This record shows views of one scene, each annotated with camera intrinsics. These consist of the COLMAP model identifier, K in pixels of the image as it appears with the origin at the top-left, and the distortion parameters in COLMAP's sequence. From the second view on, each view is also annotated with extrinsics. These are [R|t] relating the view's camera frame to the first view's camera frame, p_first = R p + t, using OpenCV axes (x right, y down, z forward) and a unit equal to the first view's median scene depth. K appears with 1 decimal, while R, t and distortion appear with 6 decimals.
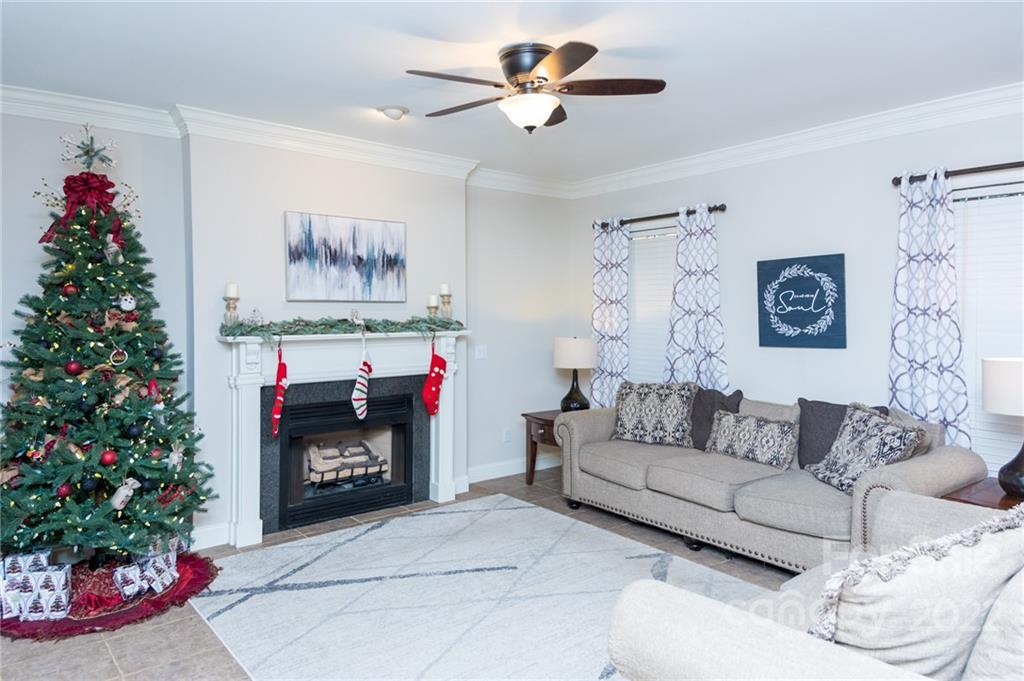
lens RADIAL K [[693.7, 0, 519.6], [0, 693.7, 337.0], [0, 0, 1]] dist [0.150924, -0.021832]
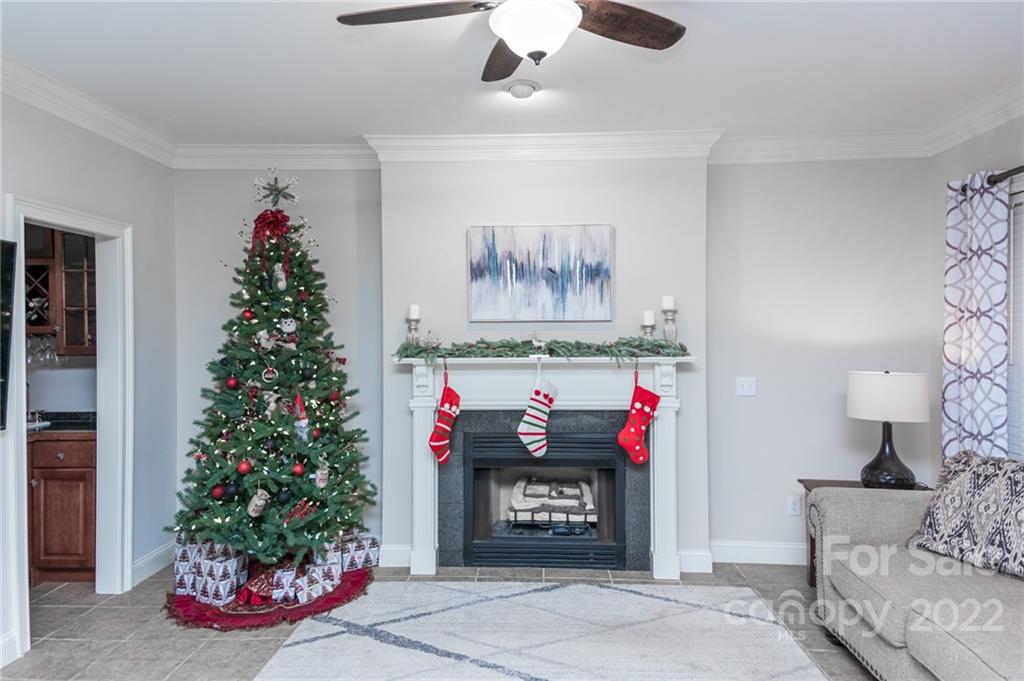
lens RADIAL K [[693.7, 0, 506.7], [0, 693.7, 344.8], [0, 0, 1]] dist [0.150924, -0.021832]
pose [[0.750847, 0.009528, -0.660408, 0.313182], [-0.022776, 0.999675, -0.011472, -0.010238], [0.660084, 0.023655, 0.750820, 0.332265]]
